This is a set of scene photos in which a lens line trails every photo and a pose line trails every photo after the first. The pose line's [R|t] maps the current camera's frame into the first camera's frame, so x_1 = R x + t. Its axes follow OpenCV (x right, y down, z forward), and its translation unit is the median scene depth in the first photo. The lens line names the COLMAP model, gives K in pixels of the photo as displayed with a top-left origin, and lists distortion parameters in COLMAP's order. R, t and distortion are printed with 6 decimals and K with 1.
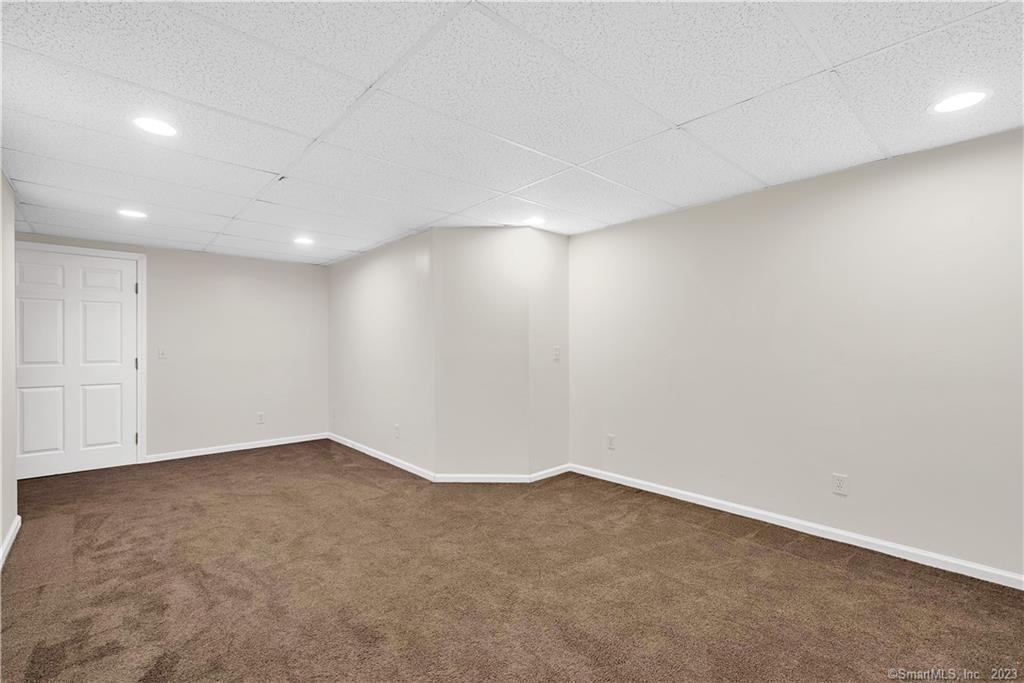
lens RADIAL K [[451.6, 0, 517.2], [0, 451.6, 344.5], [0, 0, 1]] dist [-0.000201, -0.000389]
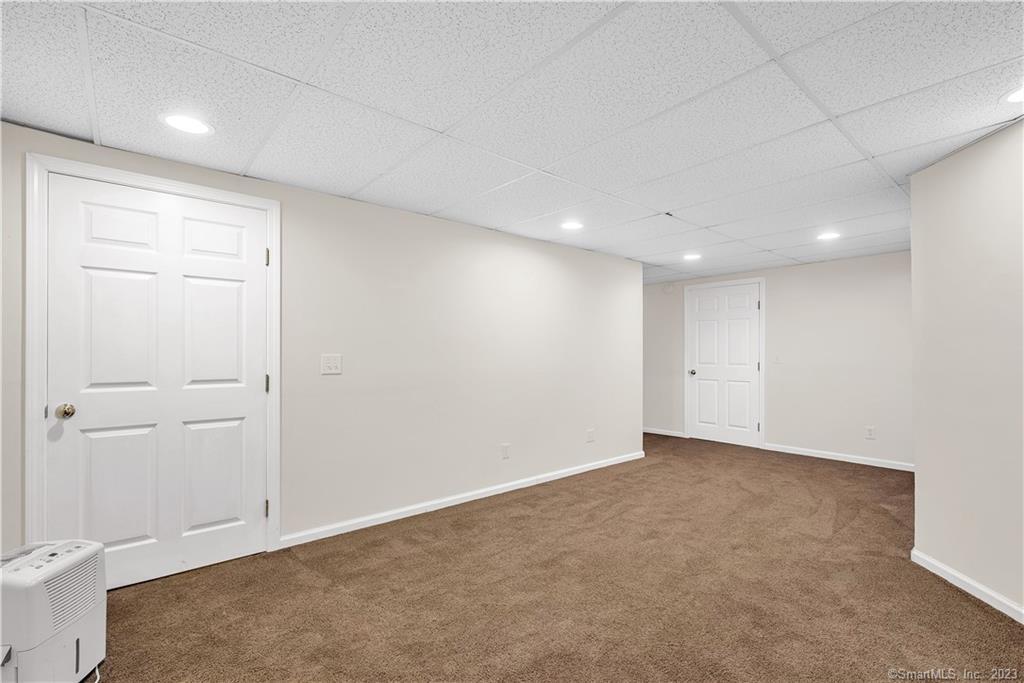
lens RADIAL K [[451.6, 0, 517.2], [0, 451.6, 344.5], [0, 0, 1]] dist [-0.000201, -0.000389]
pose [[-0.023623, -0.017385, -0.999570, 0.613010], [-0.000895, 0.999849, -0.017368, 0.003308], [0.999721, 0.000485, -0.023635, 0.548384]]
